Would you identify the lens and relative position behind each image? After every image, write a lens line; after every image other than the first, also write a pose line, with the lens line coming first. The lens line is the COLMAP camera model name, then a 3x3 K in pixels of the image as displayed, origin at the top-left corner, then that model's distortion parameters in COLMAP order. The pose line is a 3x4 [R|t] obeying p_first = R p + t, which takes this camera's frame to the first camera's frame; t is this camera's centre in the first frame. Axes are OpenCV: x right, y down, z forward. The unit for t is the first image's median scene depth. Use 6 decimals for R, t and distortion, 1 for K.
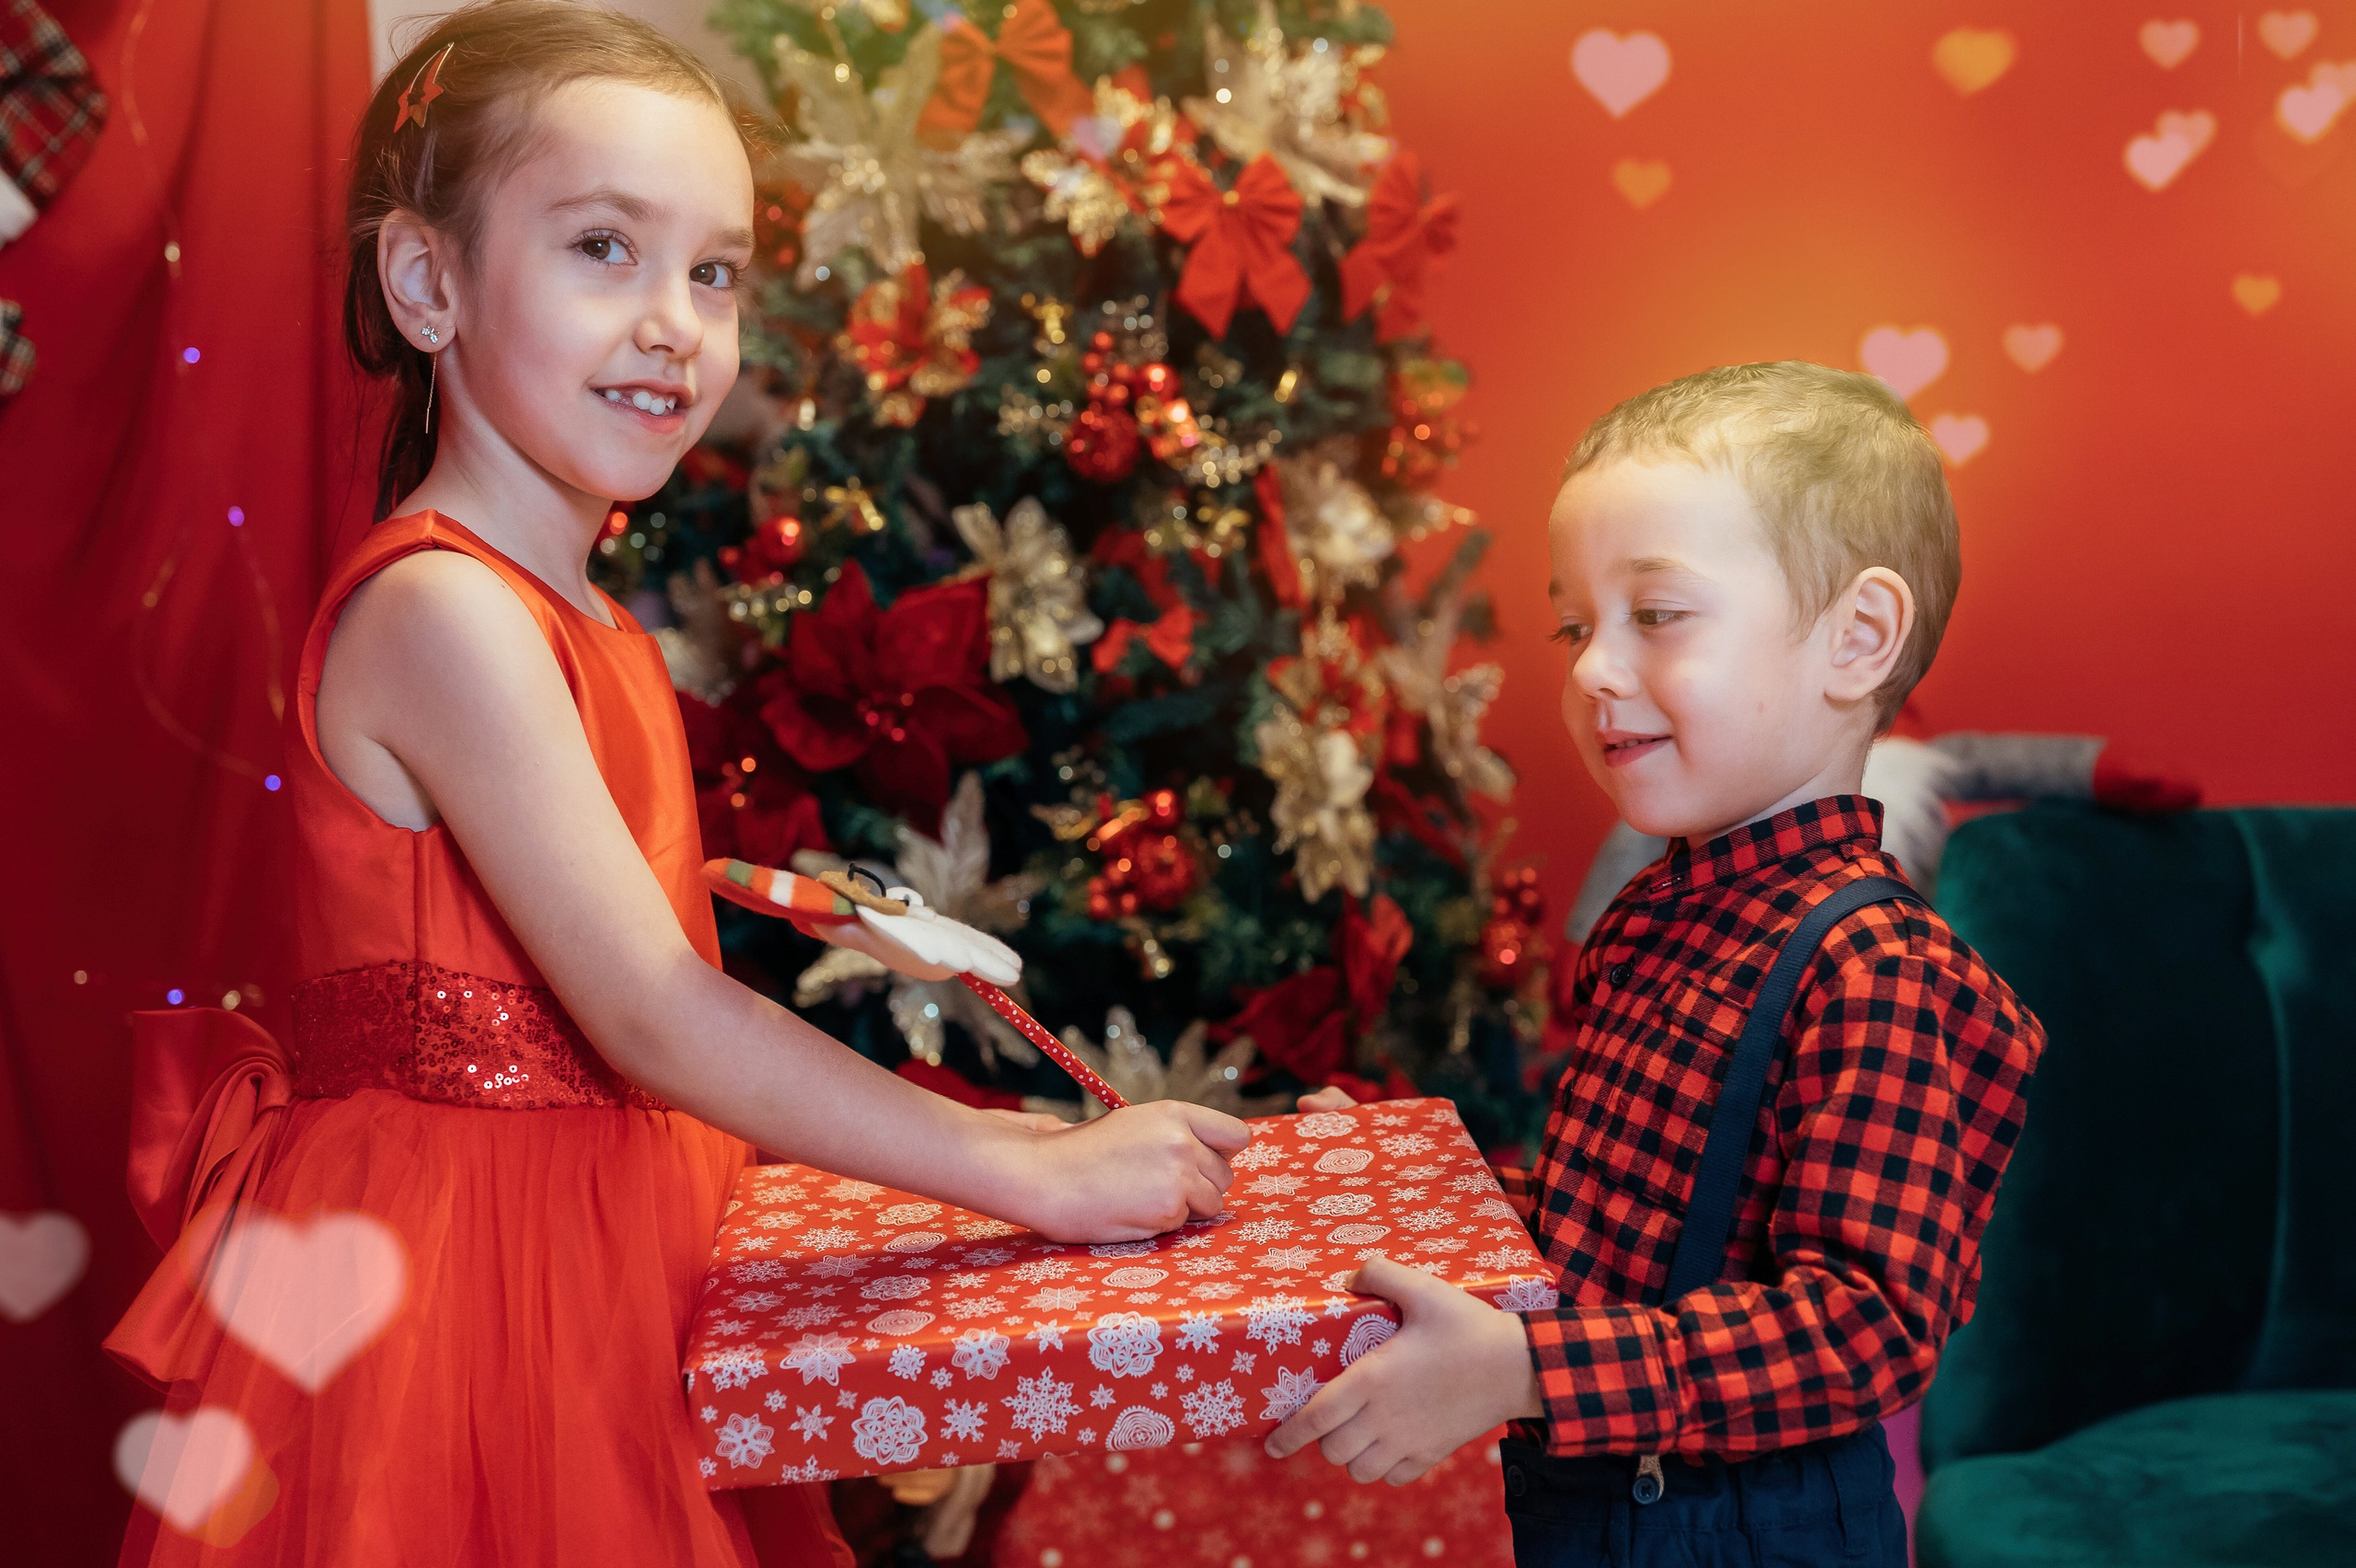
lens RADIAL K [[3585.6, 0, 1170.9], [0, 3585.6, 726.3], [0, 0, 1]] dist [0.001194, 0.006058]
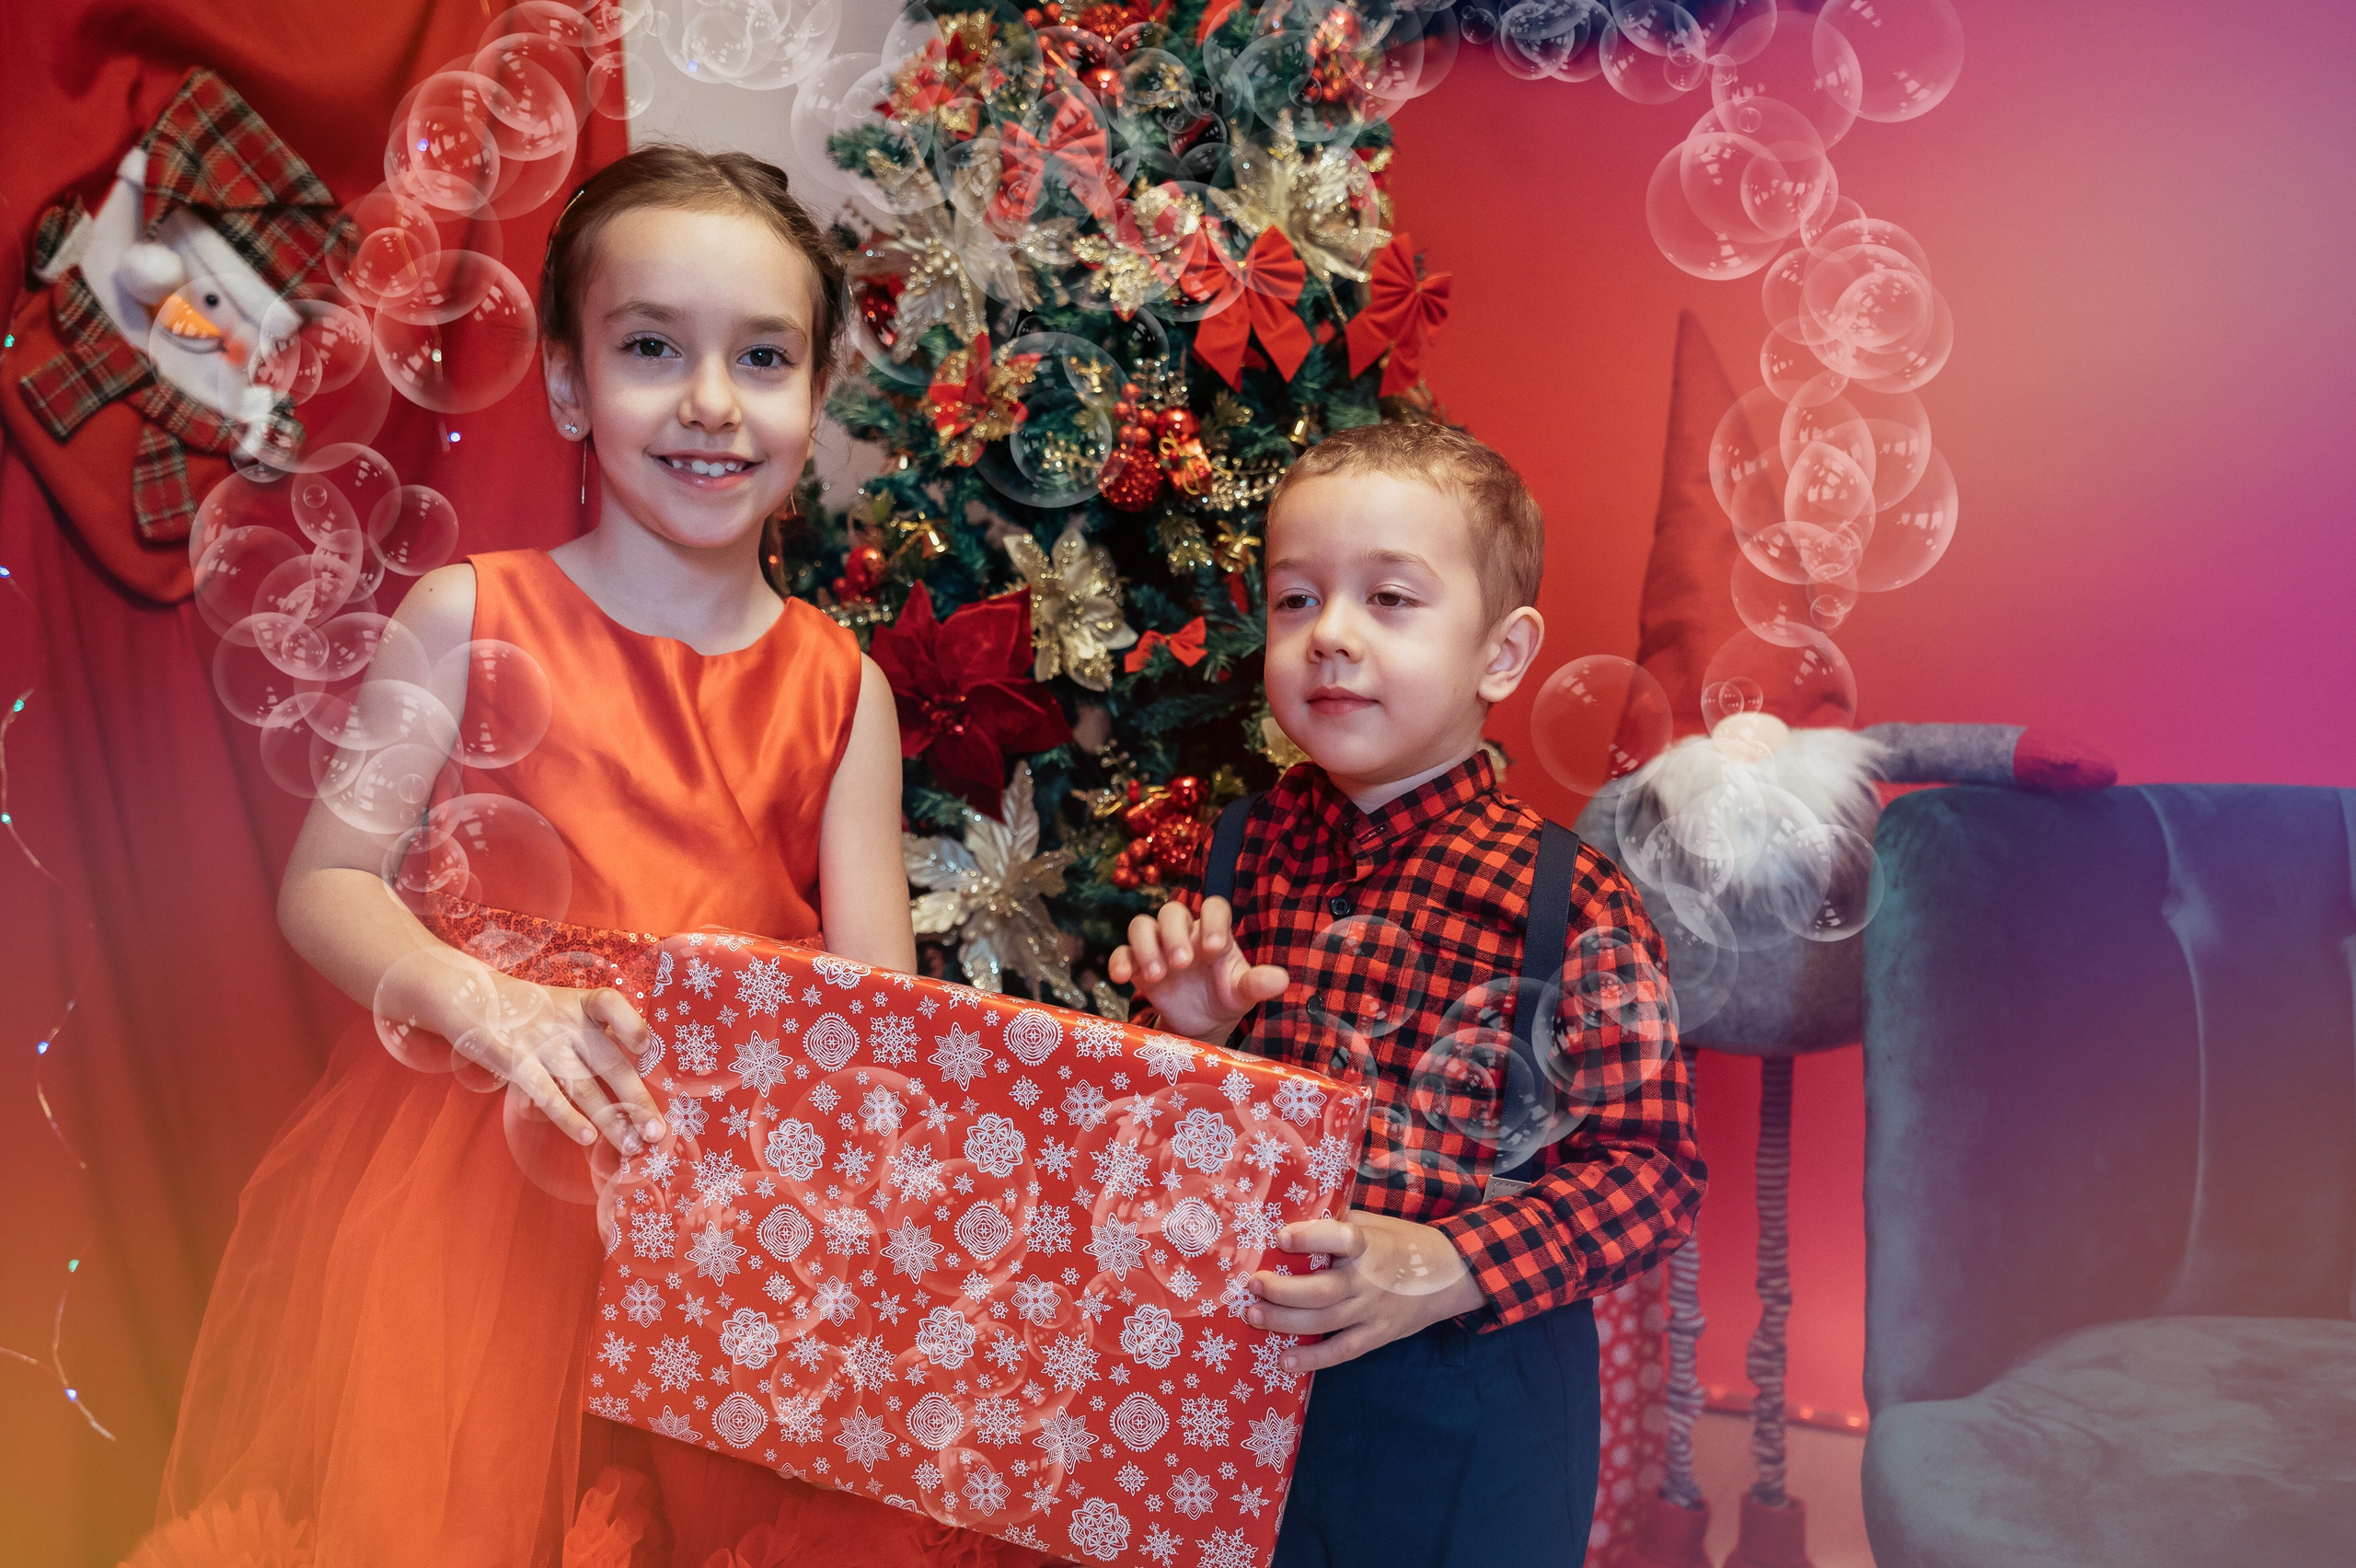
lens RADIAL K [[1885.3, 0, 1178.0], [0, 1885.3, 784.0], [0, 0, 1]] dist [0.004894, -0.004992]
pose [[0.993549, -0.004648, -0.113311, 0.064053], [0.007124, 0.999744, 0.021454, 0.007492], [0.113183, -0.022123, 0.993328, 0.386127]]
